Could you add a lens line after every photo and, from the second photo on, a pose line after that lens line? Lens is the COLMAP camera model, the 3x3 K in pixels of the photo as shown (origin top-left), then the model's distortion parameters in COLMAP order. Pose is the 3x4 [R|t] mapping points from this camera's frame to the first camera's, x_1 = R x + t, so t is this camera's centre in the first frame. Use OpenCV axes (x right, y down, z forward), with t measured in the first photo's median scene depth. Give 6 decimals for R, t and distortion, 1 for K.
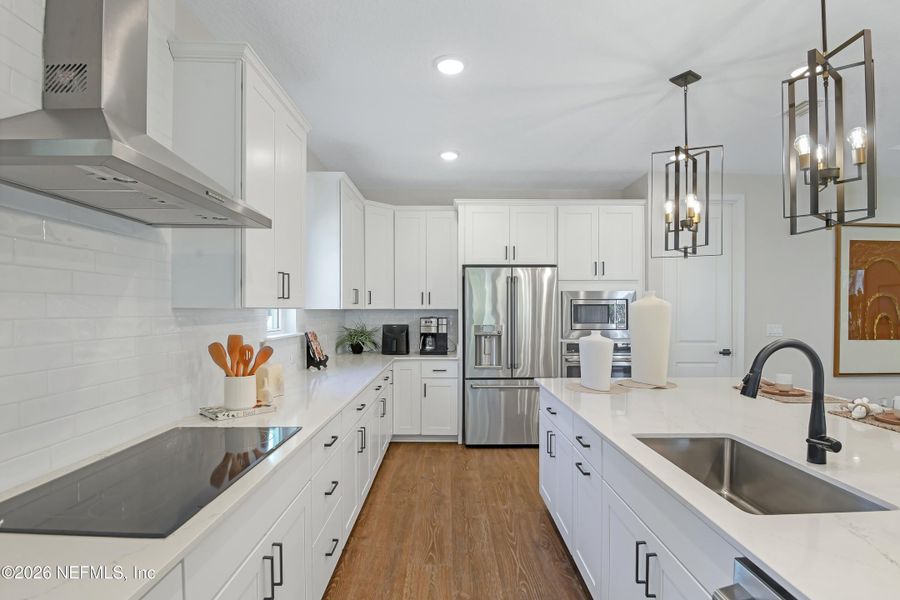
lens RADIAL K [[451.0, 0, 450.0], [0, 451.0, 300.0], [0, 0, 1]] dist [-0.000888, -0.000068]
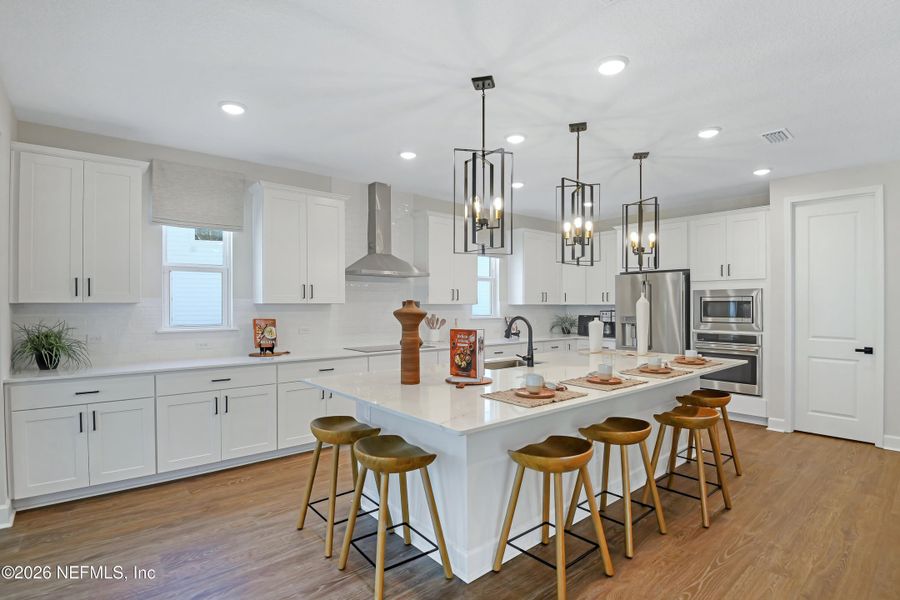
lens RADIAL K [[451.0, 0, 450.0], [0, 451.0, 300.0], [0, 0, 1]] dist [-0.000888, -0.000068]
pose [[0.636769, -0.006413, -0.771028, 0.773161], [0.013085, 0.999911, 0.002489, -0.005322], [0.770944, -0.011674, 0.636796, -0.294377]]
